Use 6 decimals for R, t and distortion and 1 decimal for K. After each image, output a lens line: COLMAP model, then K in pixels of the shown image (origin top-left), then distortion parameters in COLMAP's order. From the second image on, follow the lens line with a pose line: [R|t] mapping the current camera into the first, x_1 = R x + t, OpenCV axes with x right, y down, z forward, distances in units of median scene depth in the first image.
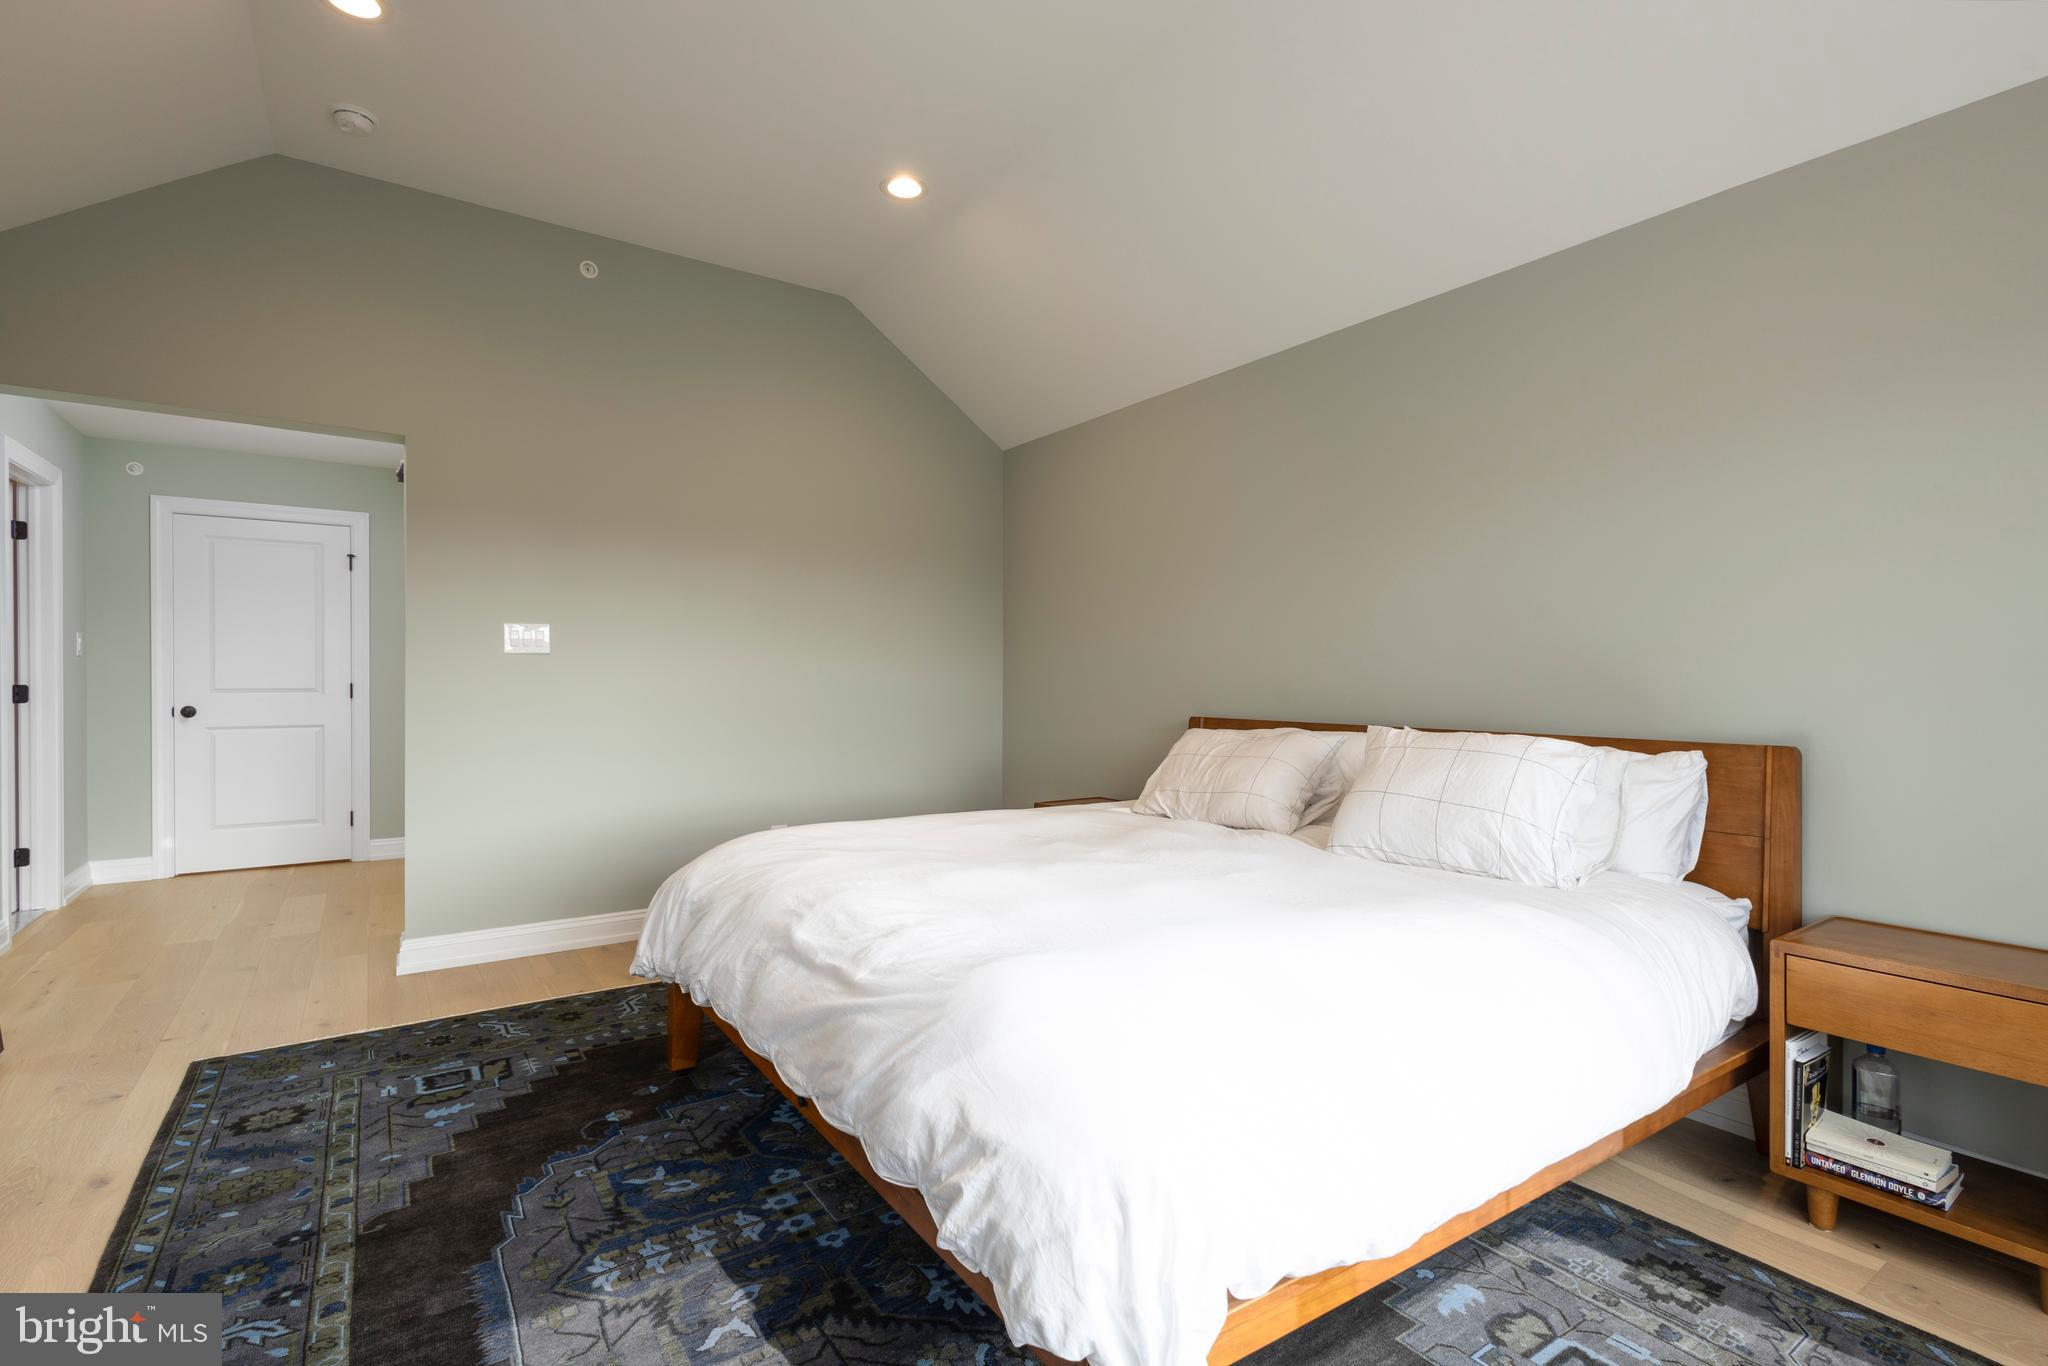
lens RADIAL K [[960.4, 0, 1022.6], [0, 960.4, 665.0], [0, 0, 1]] dist [0.001688, 0.000010]
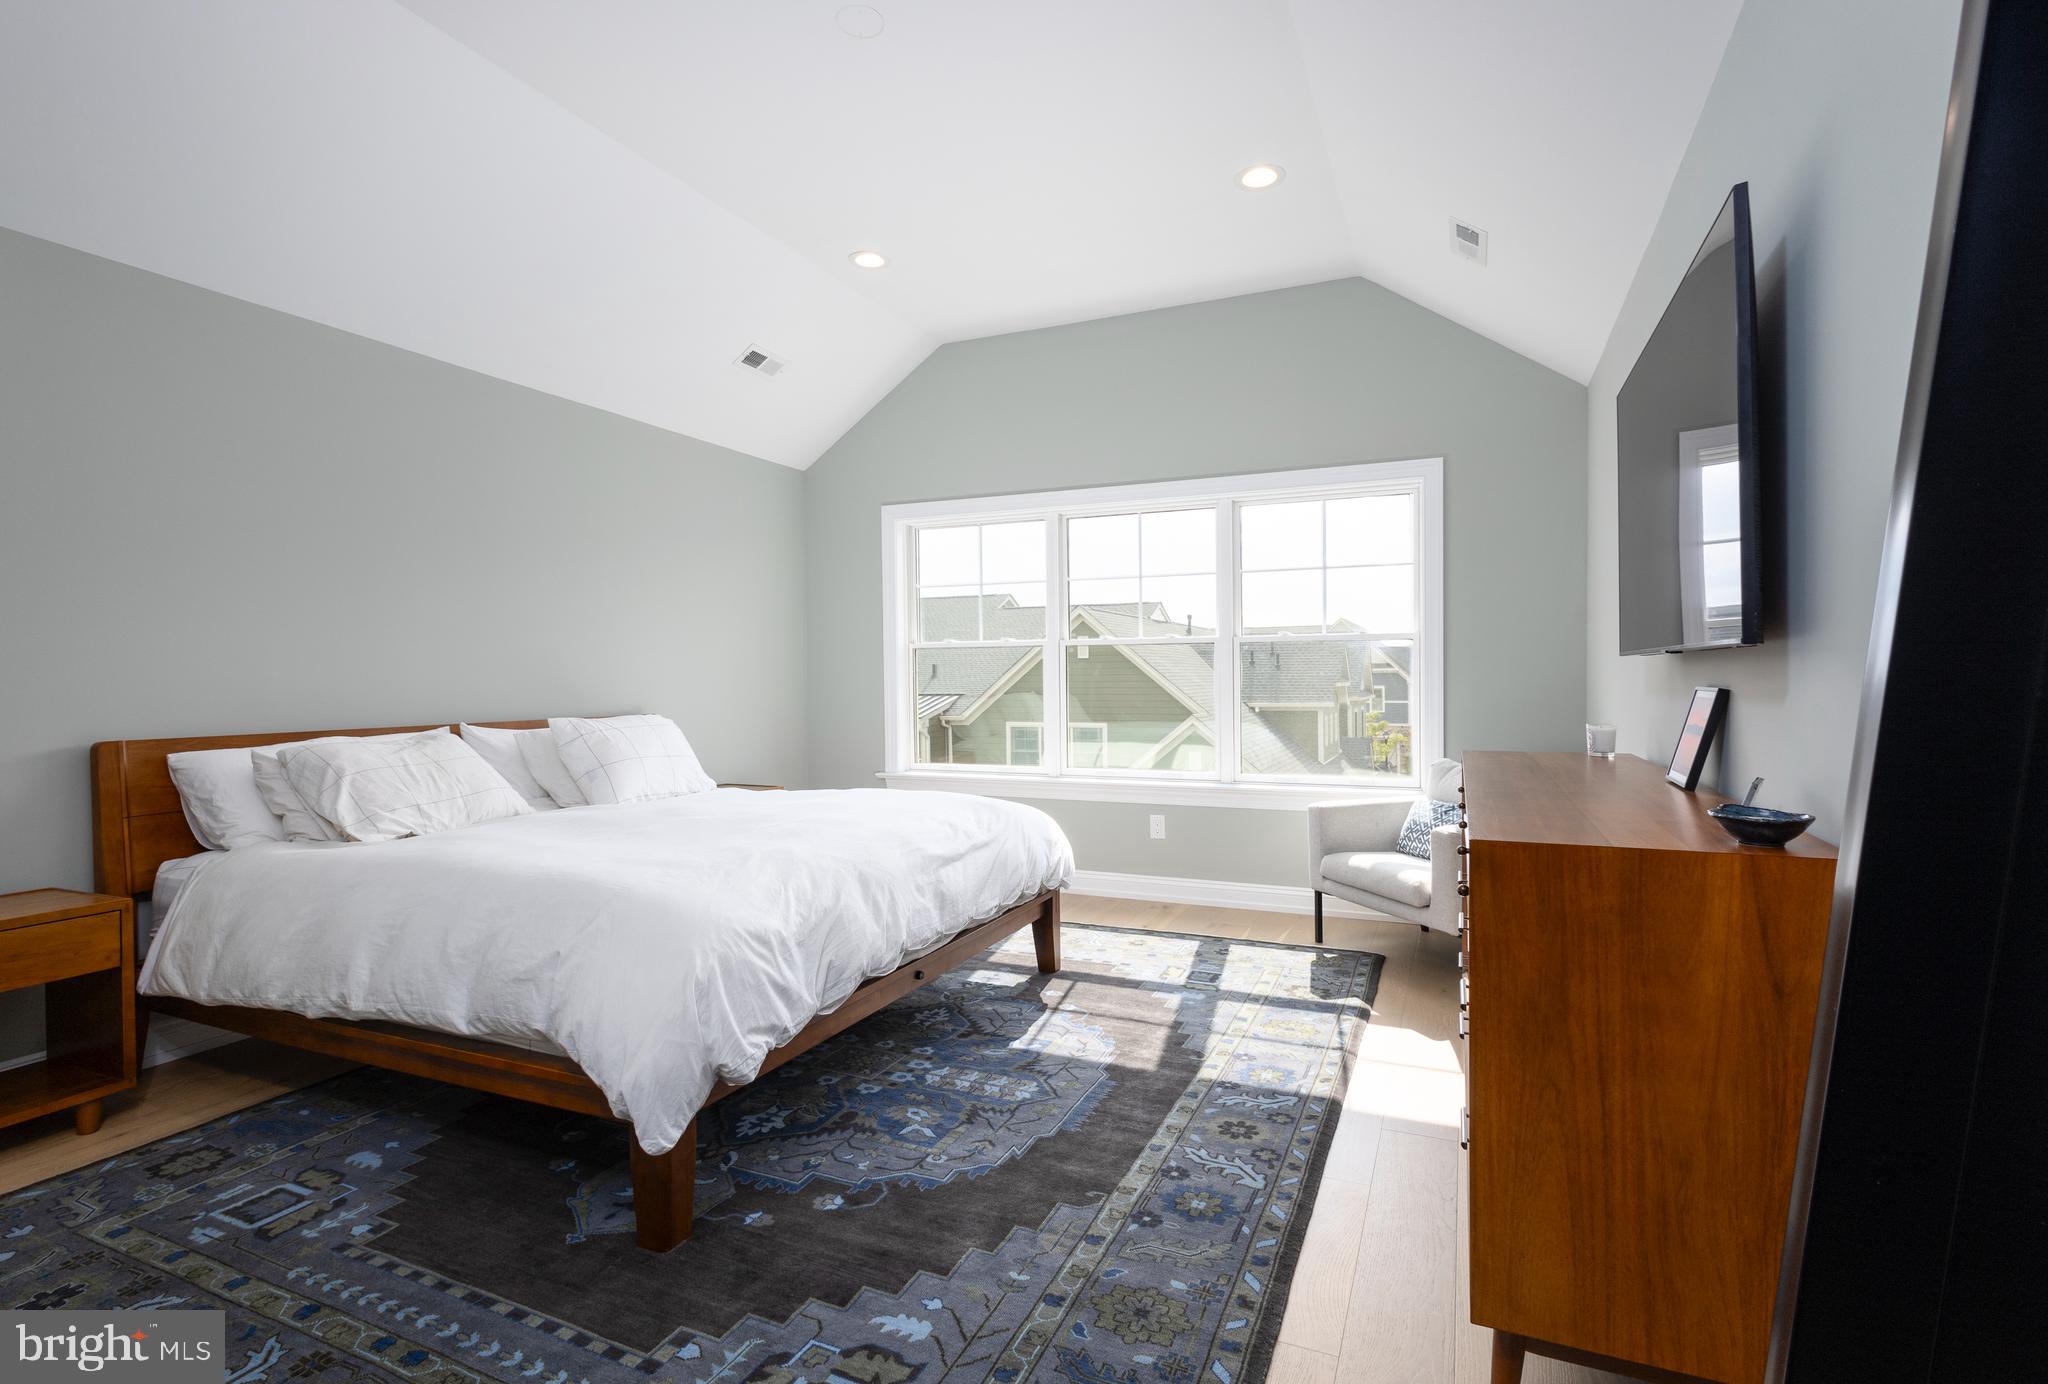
lens RADIAL K [[978.1, 0, 1024.0], [0, 978.1, 692.0], [0, 0, 1]] dist [0.000596, 0.000107]
pose [[-0.522489, -0.008470, 0.852604, -1.509379], [-0.001426, 0.999958, 0.009059, 0.016232], [-0.852645, 0.003517, -0.522479, 1.585631]]
